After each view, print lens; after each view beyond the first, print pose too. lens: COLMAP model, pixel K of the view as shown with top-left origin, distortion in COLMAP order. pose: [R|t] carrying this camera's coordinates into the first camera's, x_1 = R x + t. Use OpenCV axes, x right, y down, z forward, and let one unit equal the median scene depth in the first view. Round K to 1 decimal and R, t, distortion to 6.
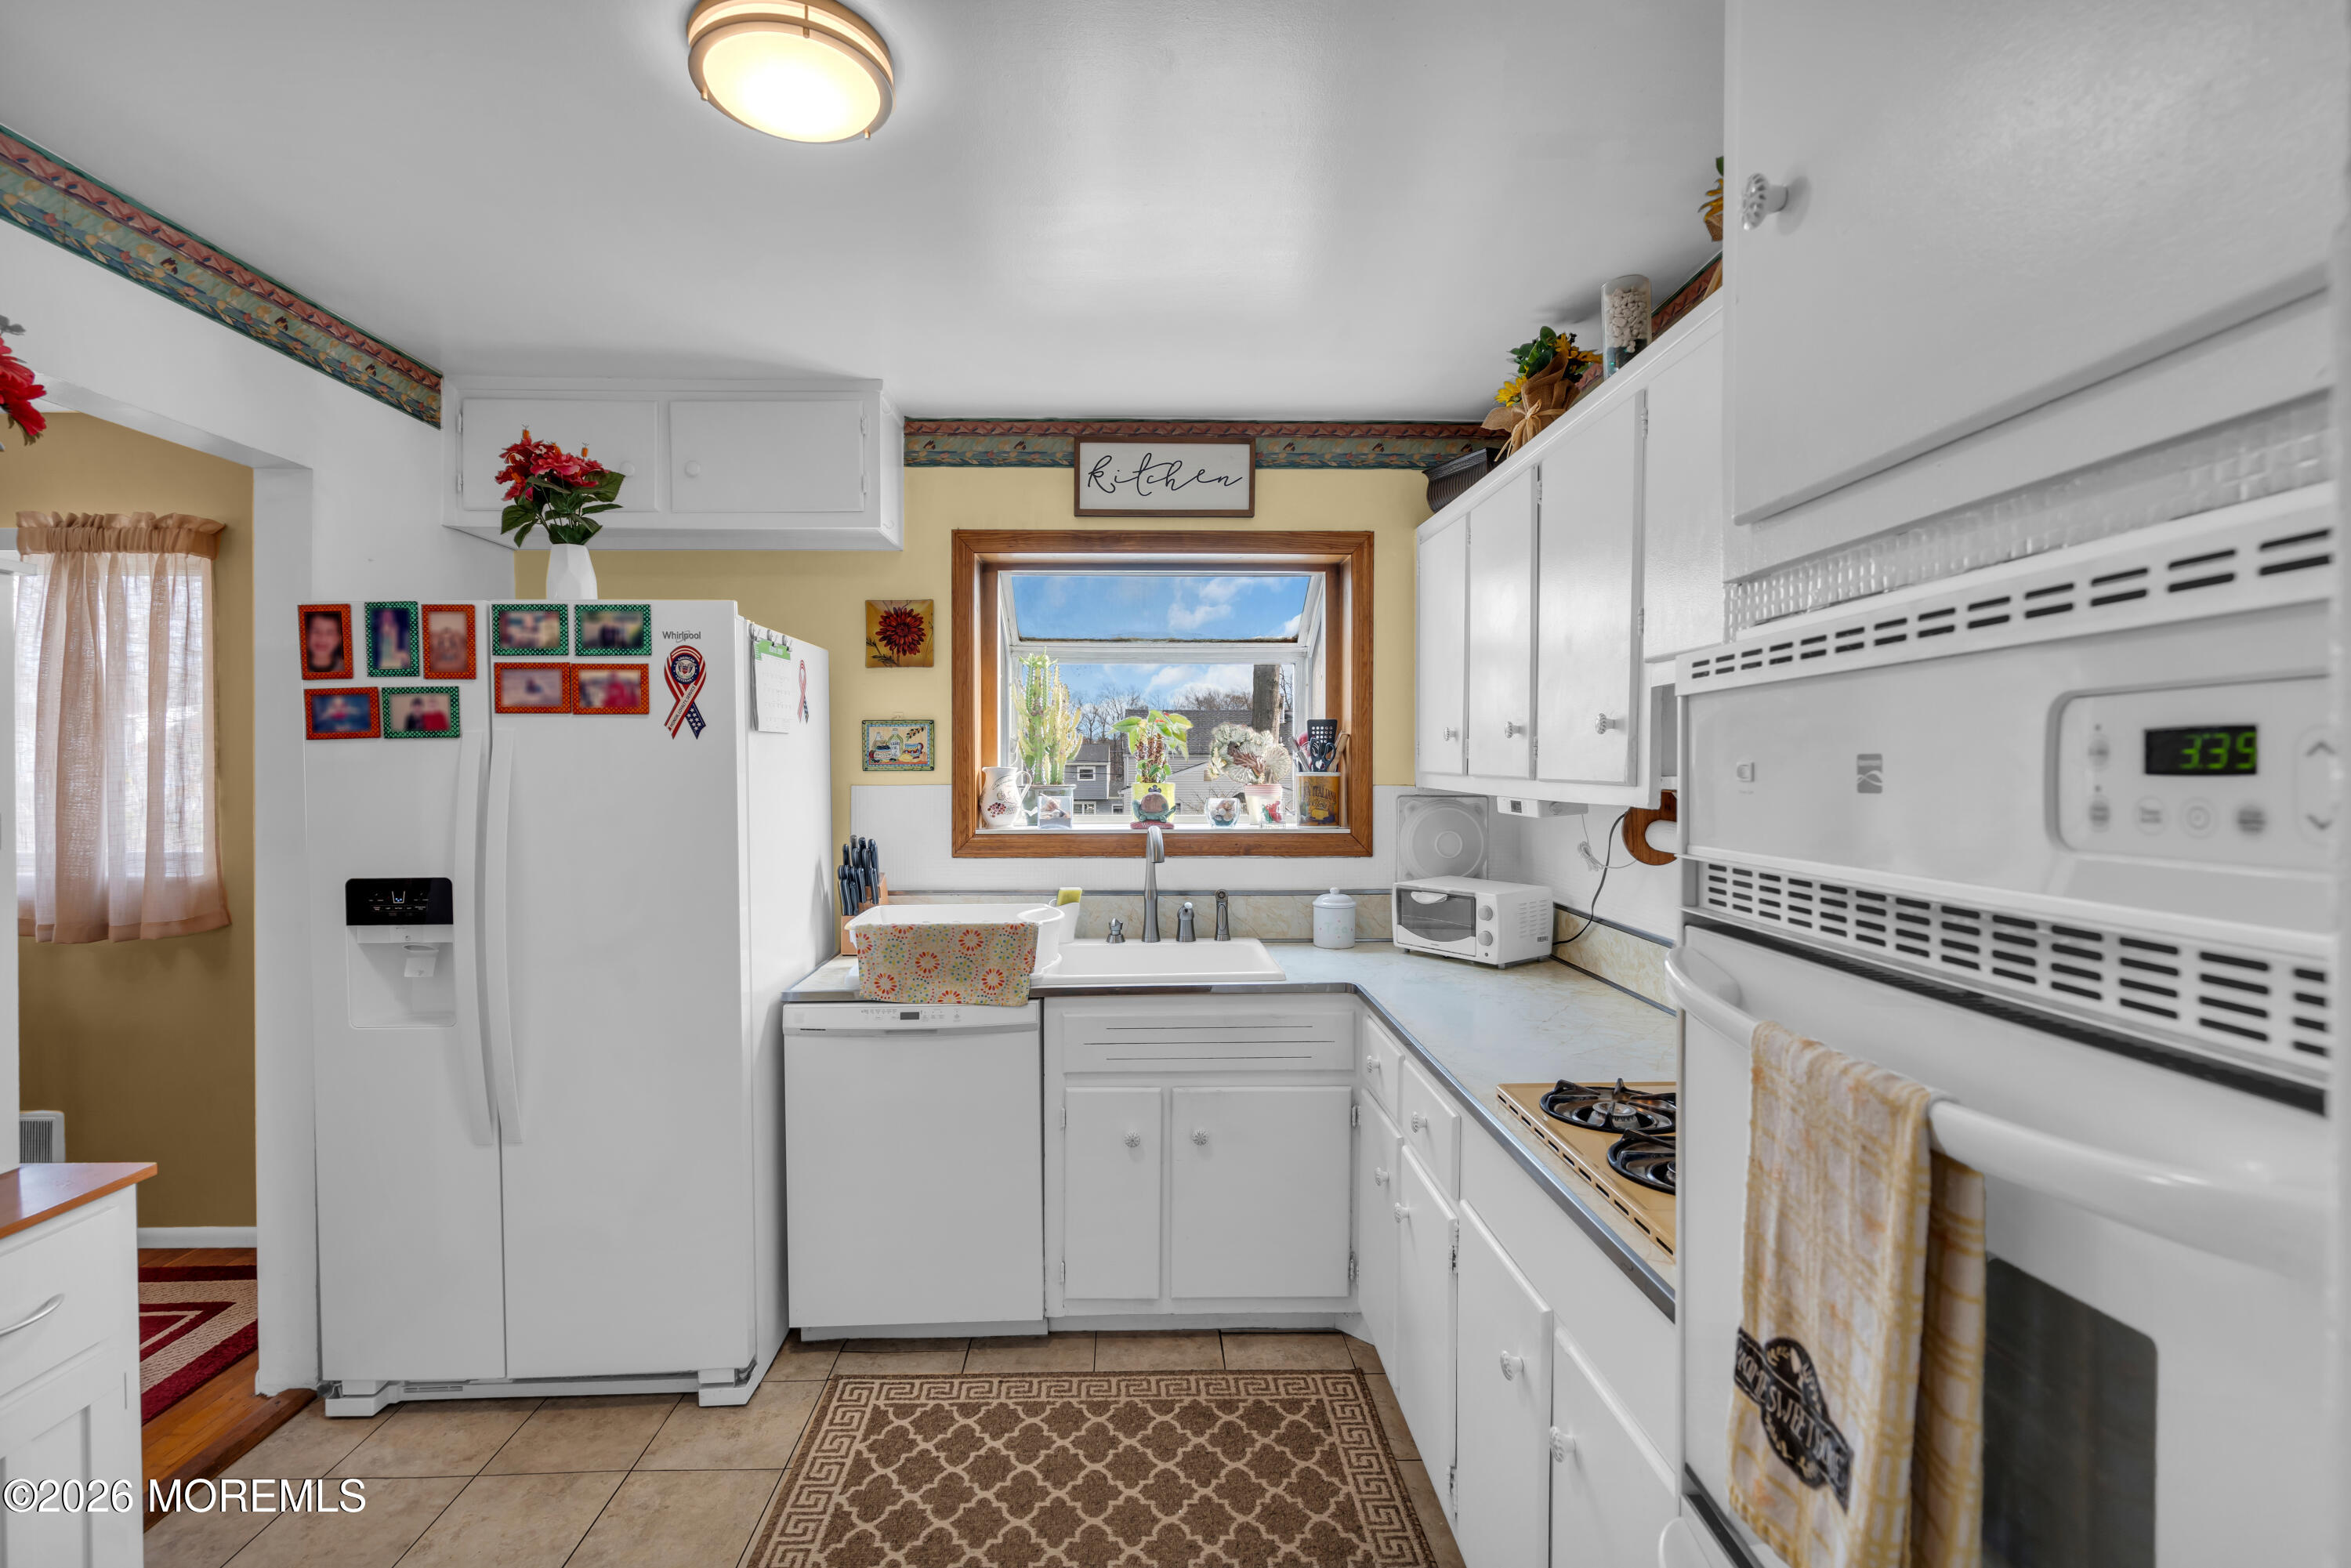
lens RADIAL K [[1071.7, 0, 1174.7], [0, 1071.7, 782.4], [0, 0, 1]] dist [-0.006515, 0.000727]
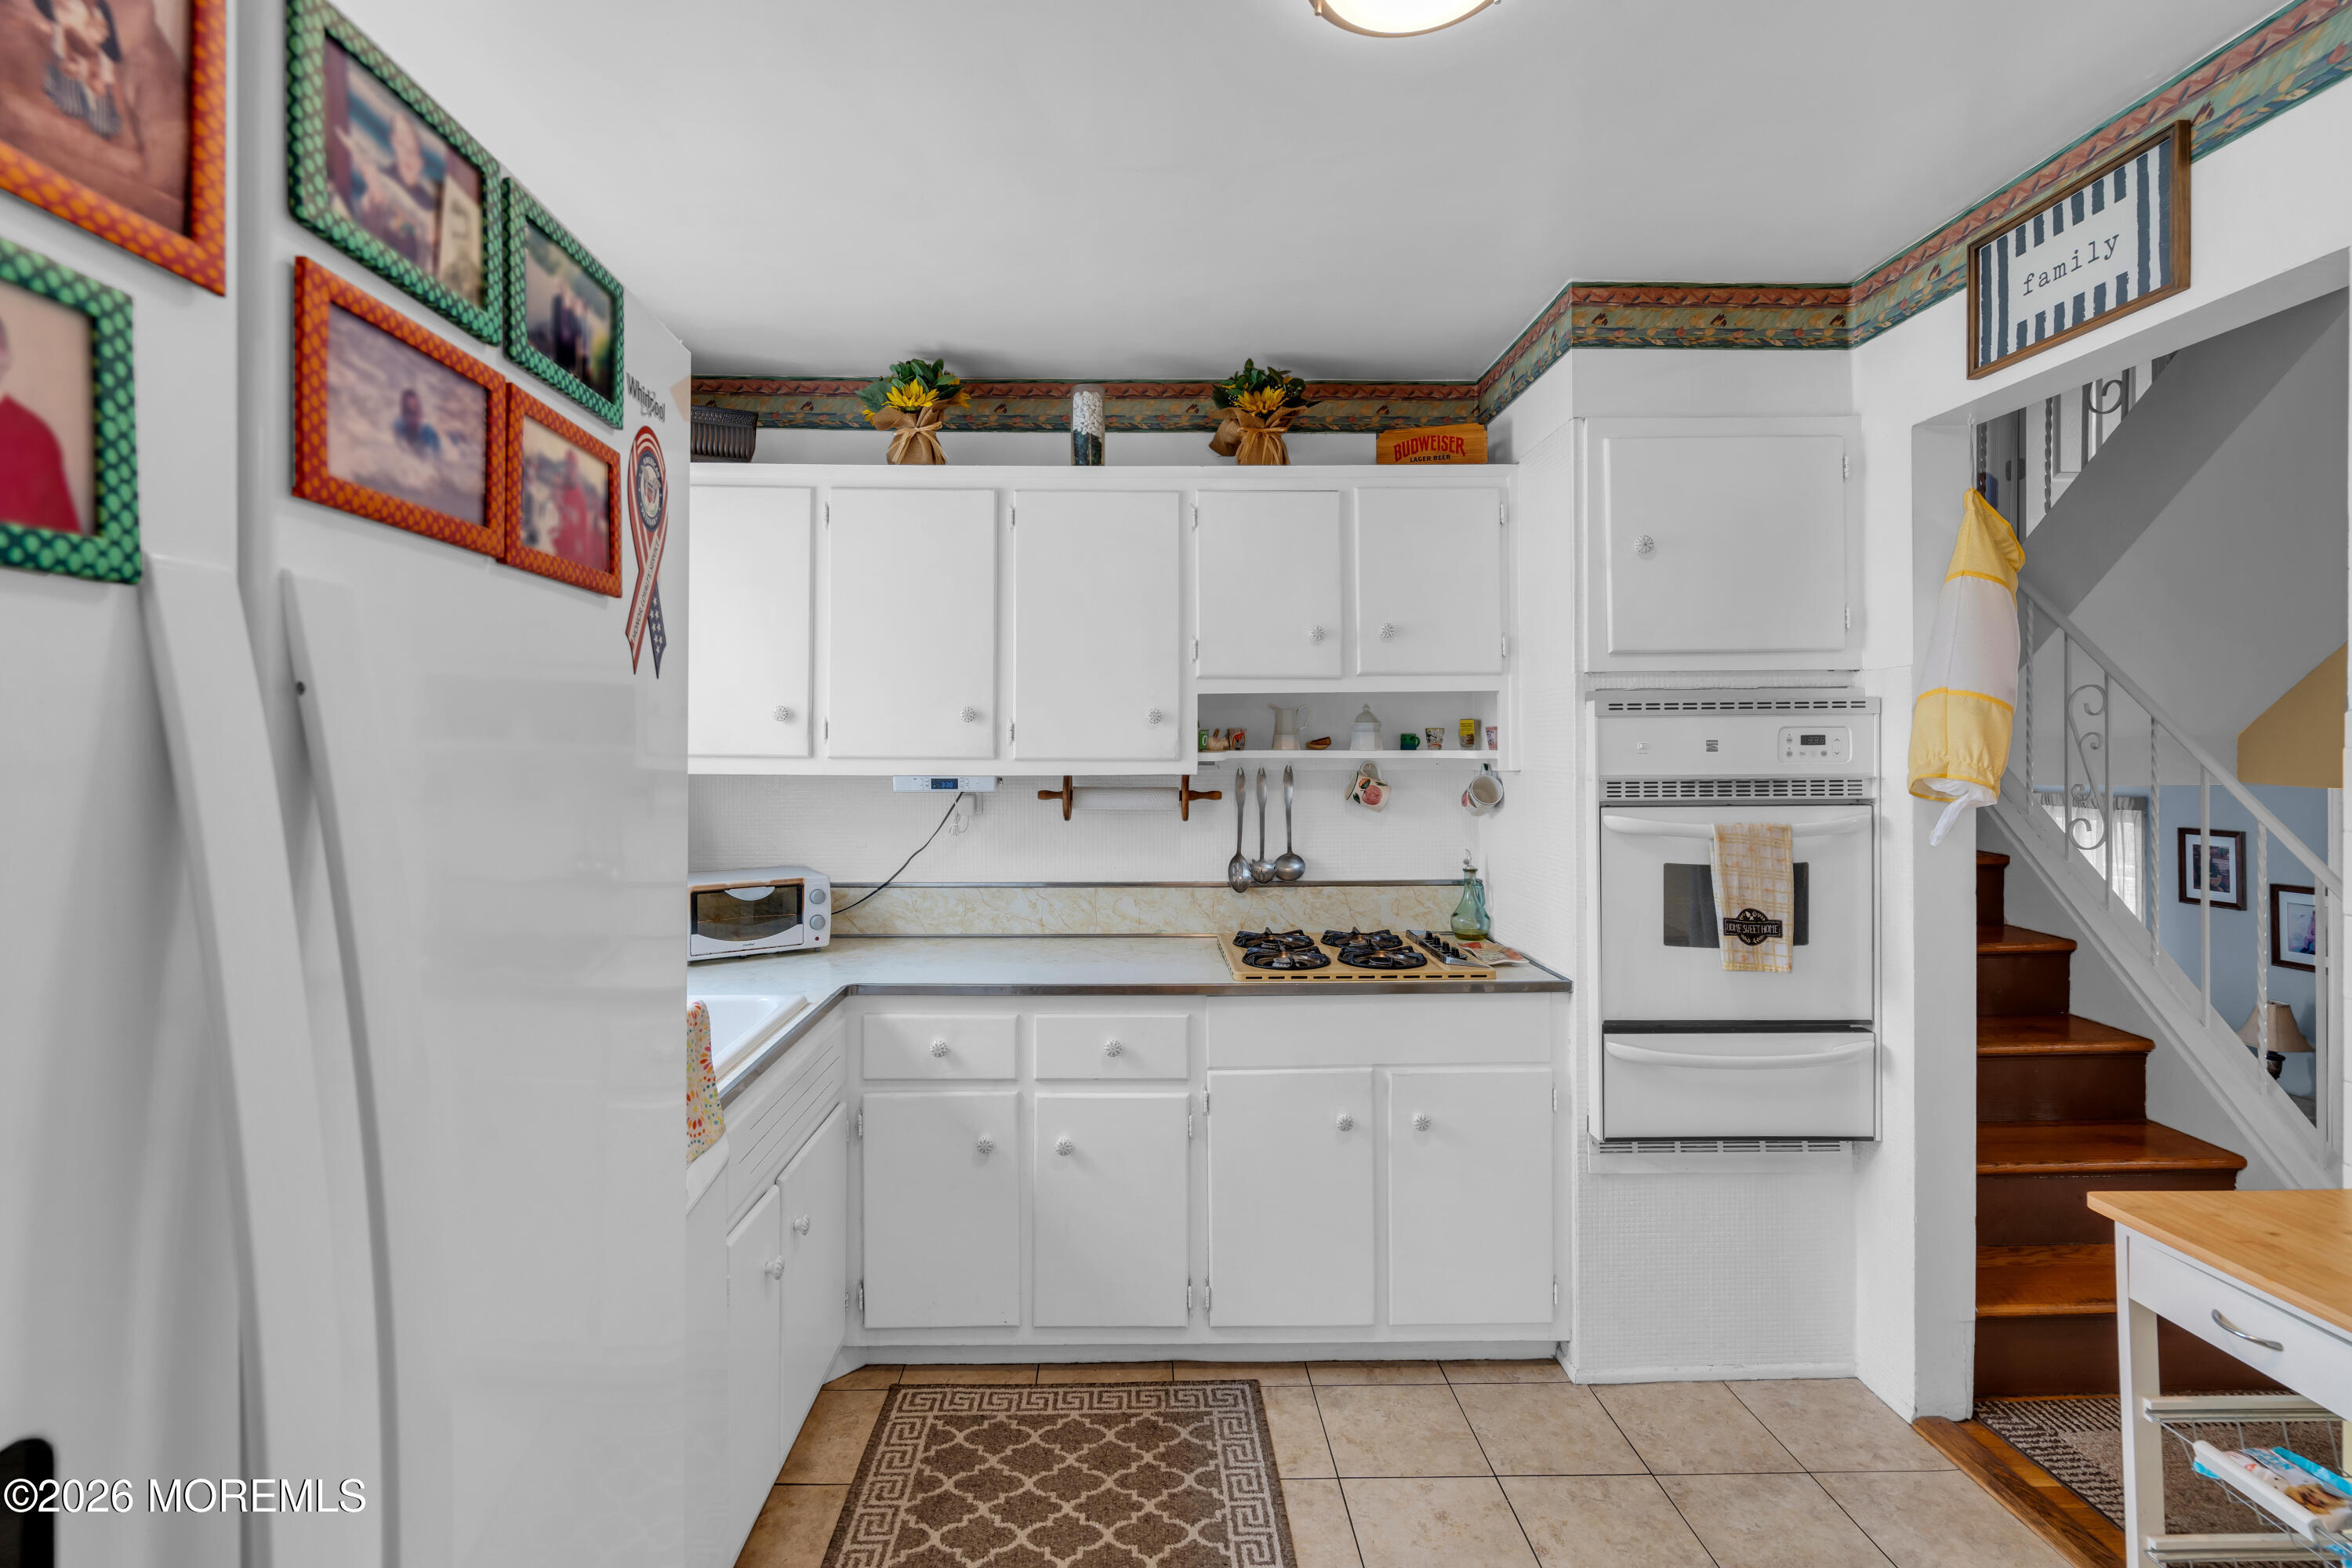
lens RADIAL K [[1072.2, 0, 1135.2], [0, 1072.2, 756.1], [0, 0, 1]] dist [-0.006515, 0.000727]
pose [[0.021273, -0.009234, 0.999731, -0.928056], [0.020149, 0.999758, 0.008805, -0.014035], [-0.999571, 0.019957, 0.021454, 0.917007]]
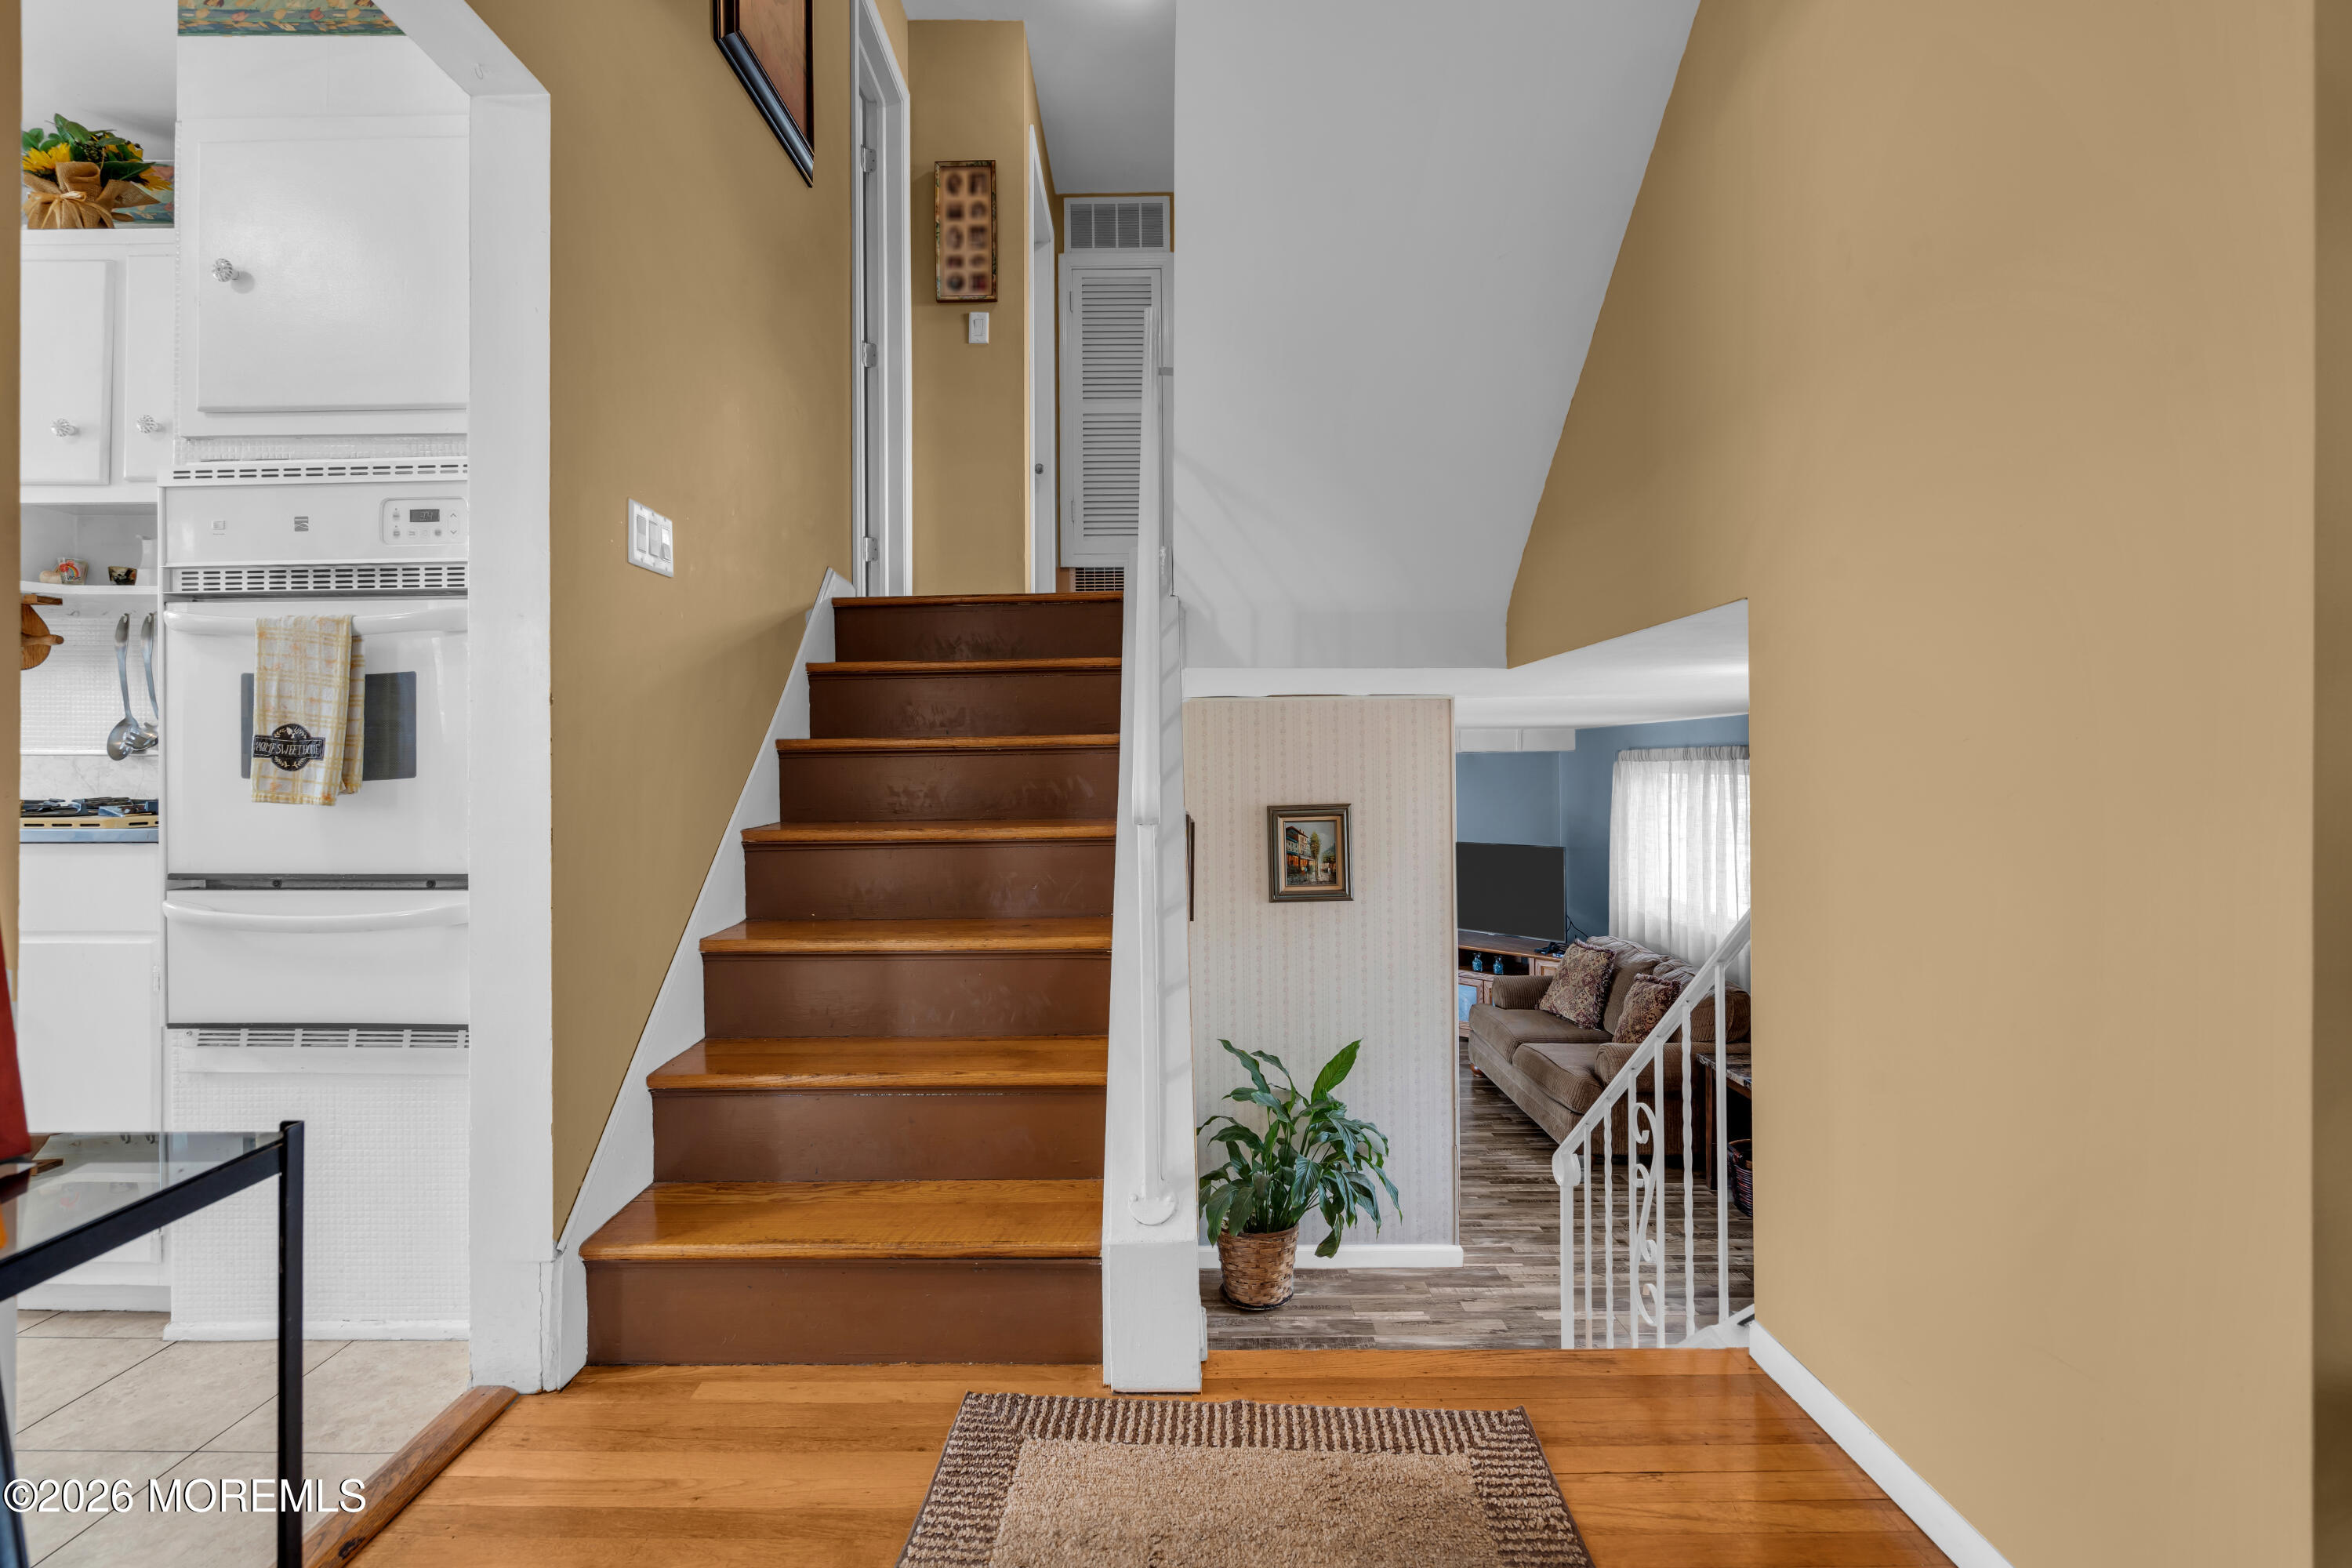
lens RADIAL K [[1072.2, 0, 1162.4], [0, 1072.2, 765.3], [0, 0, 1]] dist [-0.006515, 0.000727]
pose [[0.045056, 0.000826, 0.998984, -0.638477], [0.015995, 0.999871, -0.001548, 0.210823], [-0.998856, 0.016049, 0.045037, -0.420186]]
